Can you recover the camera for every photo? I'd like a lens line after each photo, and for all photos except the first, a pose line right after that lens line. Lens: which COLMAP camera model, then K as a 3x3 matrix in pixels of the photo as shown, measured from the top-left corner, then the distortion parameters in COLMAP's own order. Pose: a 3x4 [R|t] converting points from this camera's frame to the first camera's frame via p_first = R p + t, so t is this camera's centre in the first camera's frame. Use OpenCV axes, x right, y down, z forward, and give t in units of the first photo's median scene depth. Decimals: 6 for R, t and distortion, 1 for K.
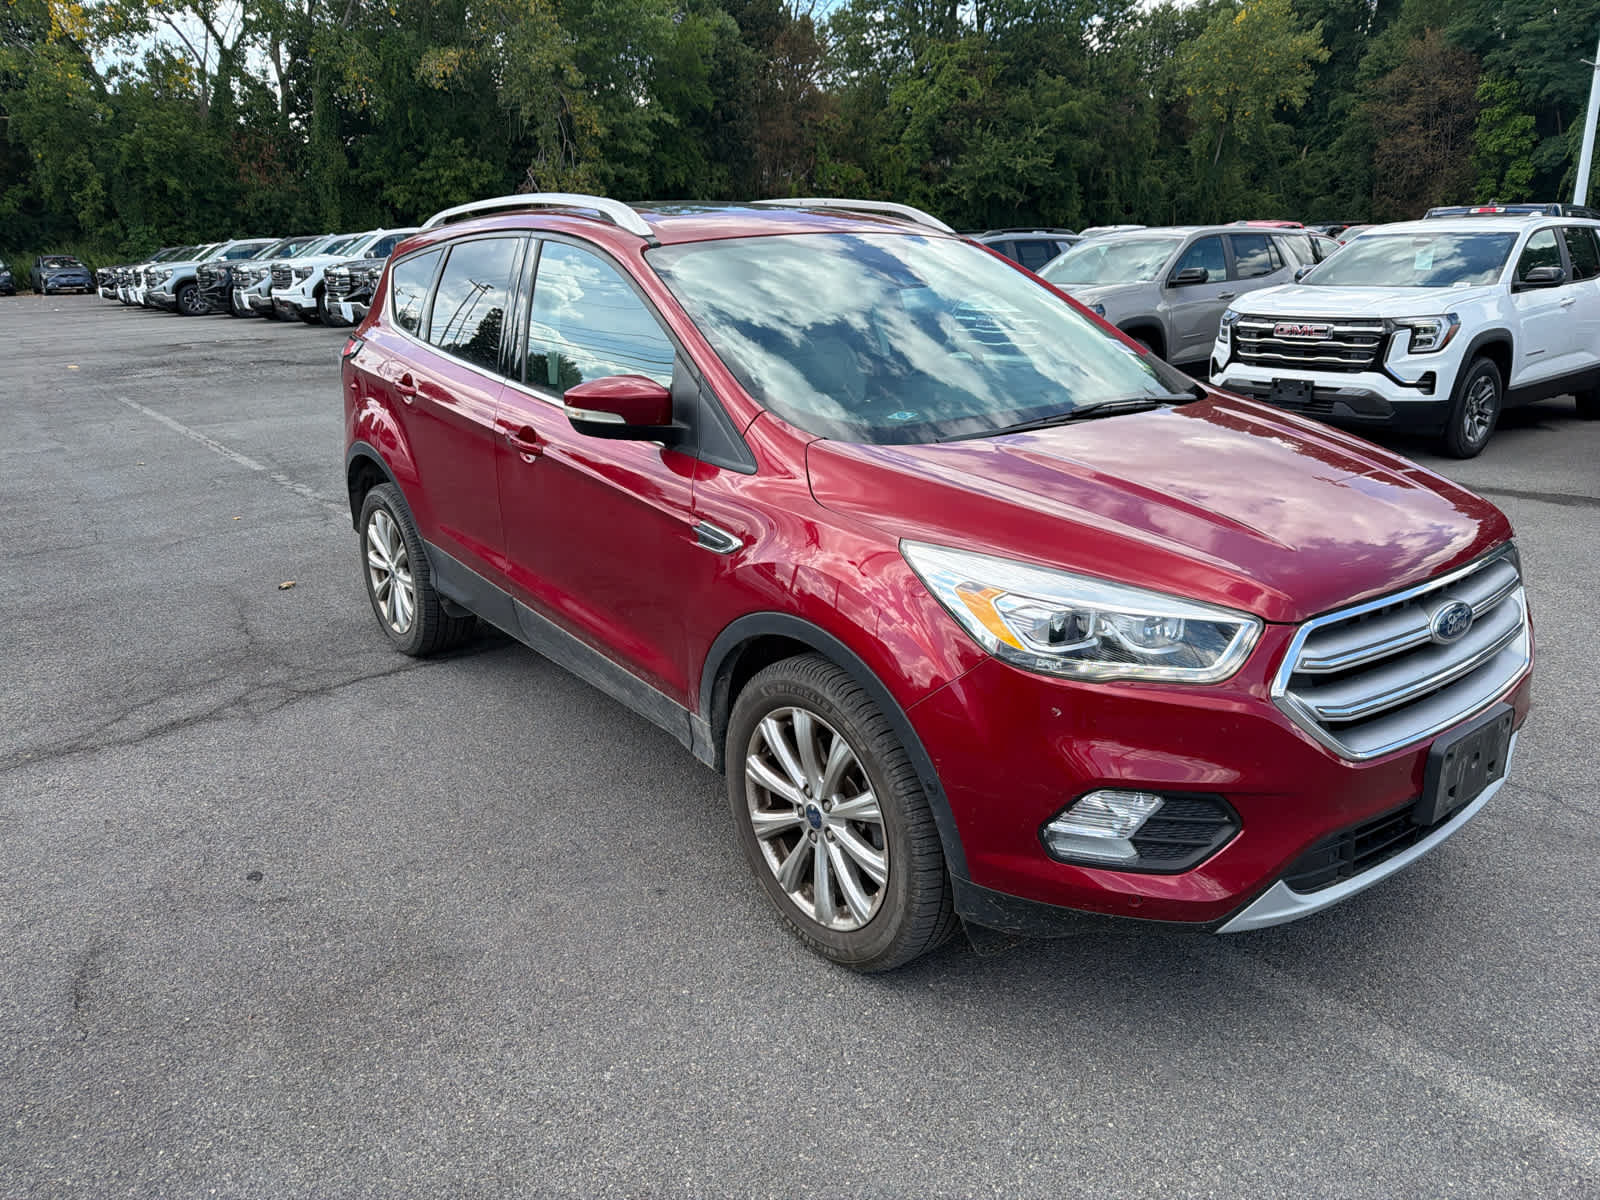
lens RADIAL K [[1132.3, 0, 802.8], [0, 1132.3, 628.4], [0, 0, 1]] dist [0.012439, -0.016961]
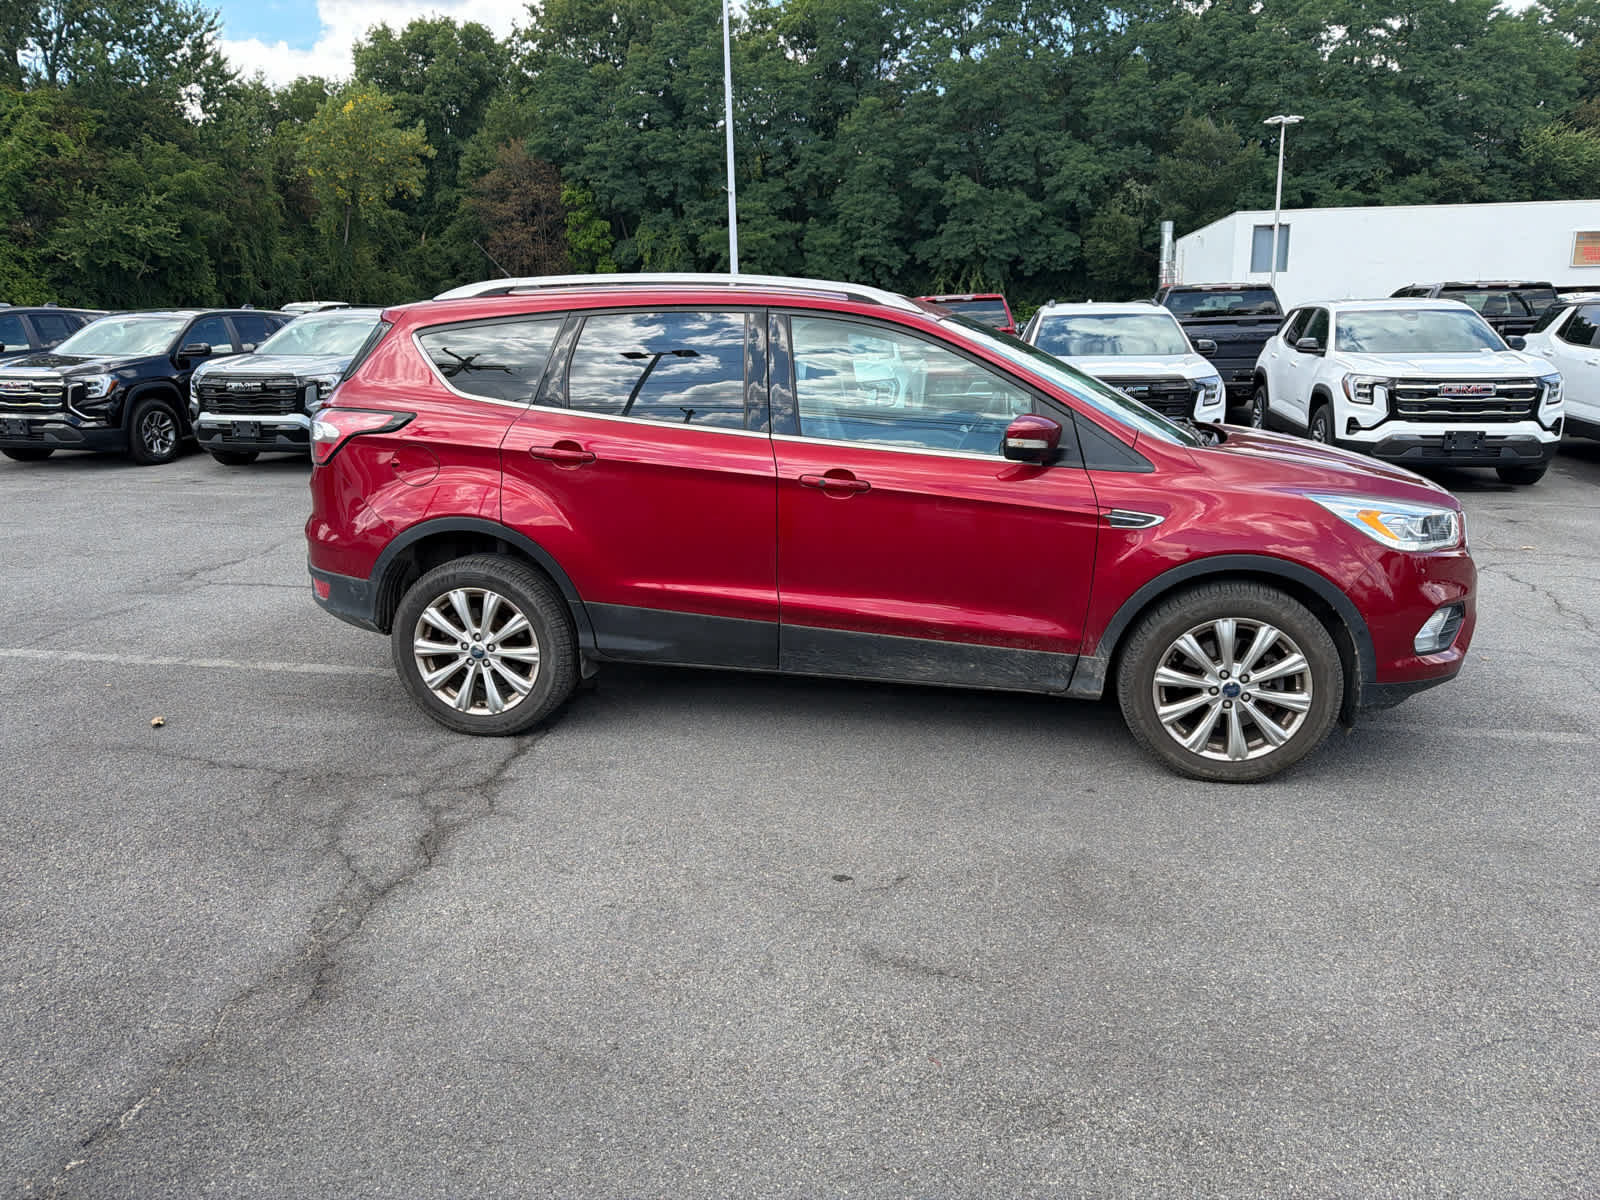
lens RADIAL K [[1132.3, 0, 799.6], [0, 1132.3, 640.2], [0, 0, 1]] dist [0.012439, -0.016961]
pose [[0.744599, -0.165794, 0.646595, -0.814662], [0.200294, 0.979521, 0.020508, -0.026645], [-0.636753, 0.114239, 0.762558, 0.114921]]
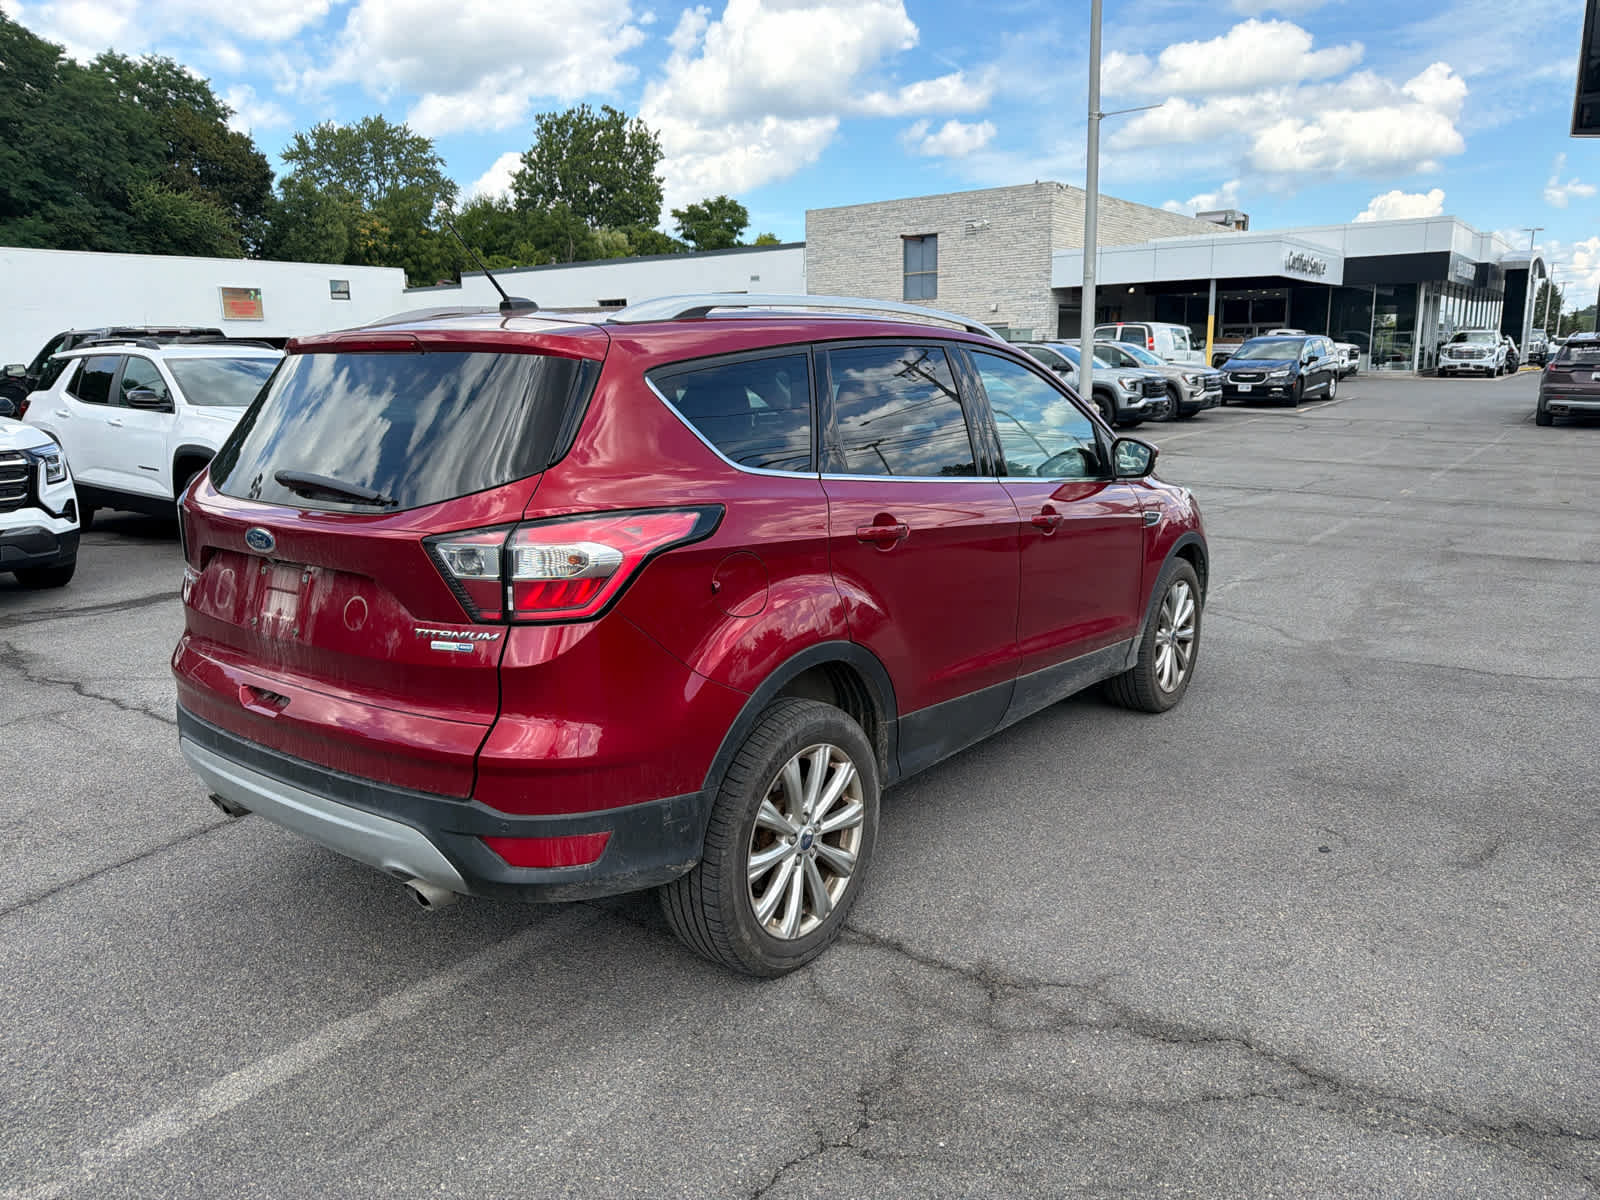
lens RADIAL K [[1132.3, 0, 812.7], [0, 1132.3, 631.2], [0, 0, 1]] dist [0.012439, -0.016961]
pose [[-0.270411, -0.201925, 0.941331, -0.991950], [0.312562, 0.906381, 0.284215, -0.355894], [-0.910595, 0.371079, -0.181981, 1.129654]]
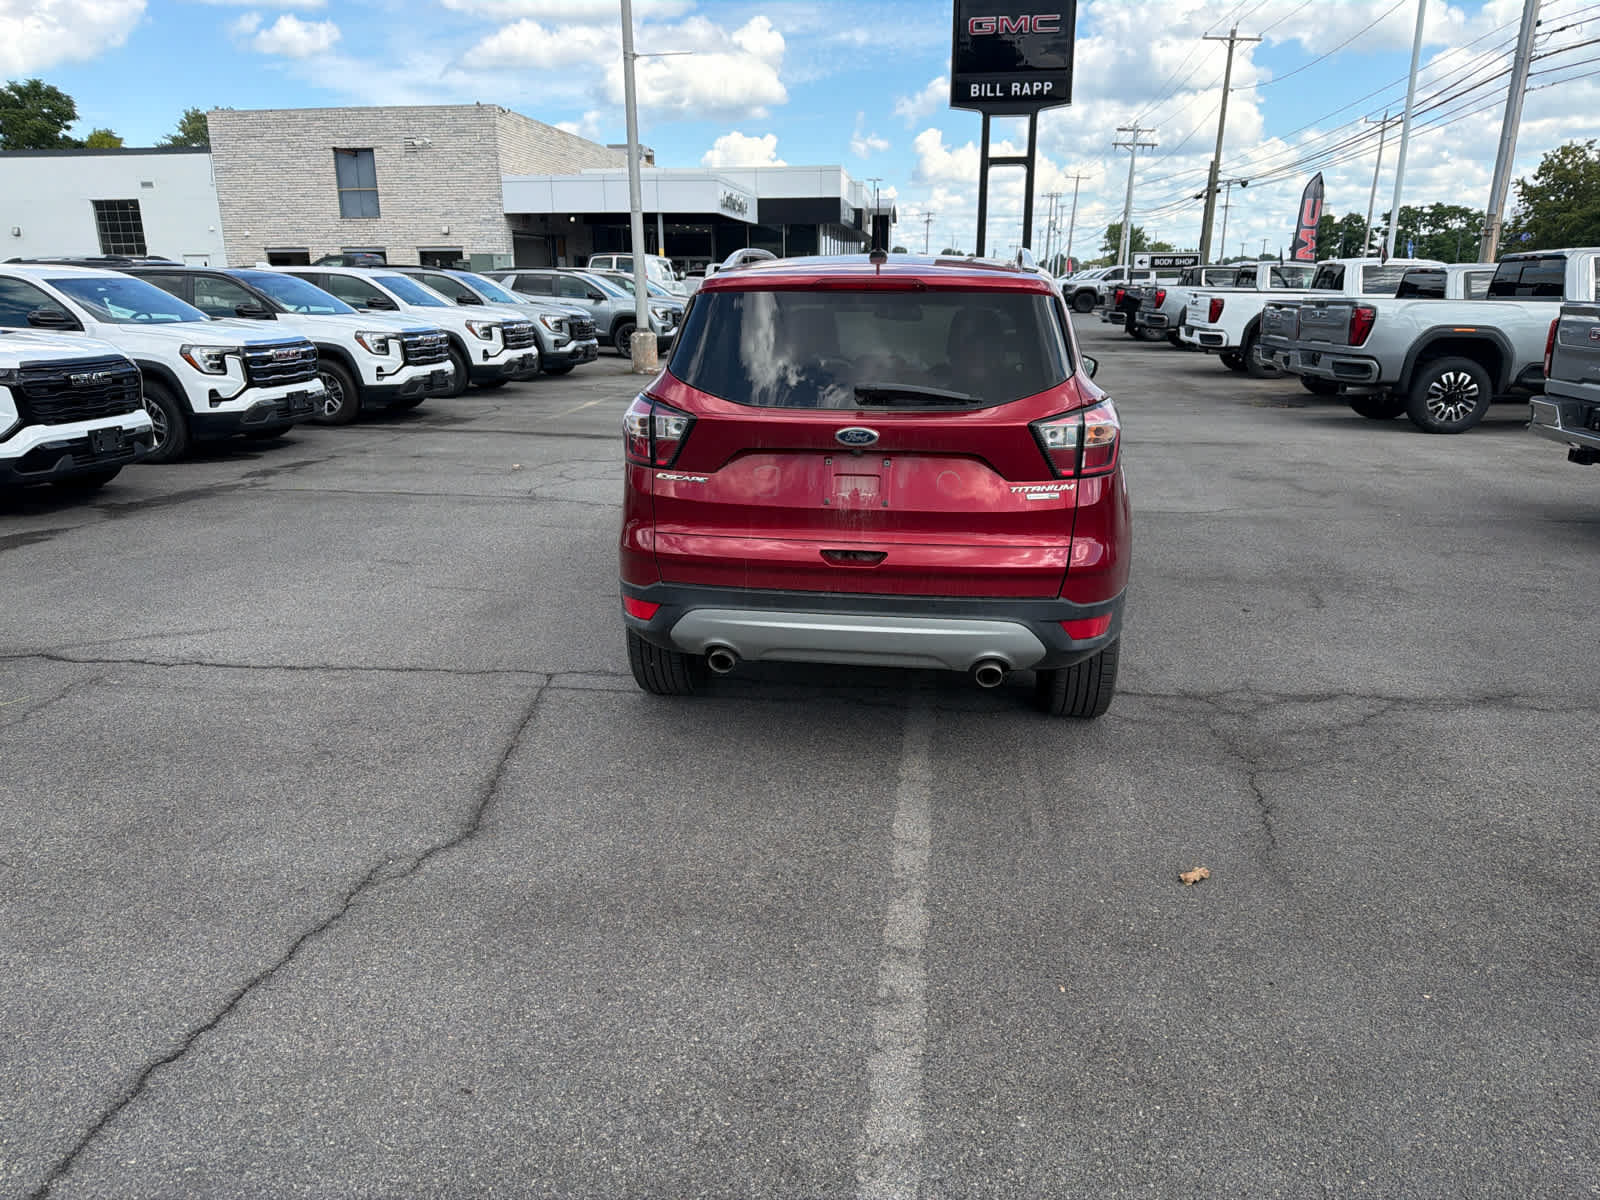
lens RADIAL K [[1132.3, 0, 808.9], [0, 1132.3, 612.3], [0, 0, 1]] dist [0.012439, -0.016961]
pose [[-0.708729, -0.179971, 0.682139, -0.883228], [0.227924, 0.856649, 0.462821, -0.589336], [-0.667648, 0.483490, -0.566112, 1.798411]]
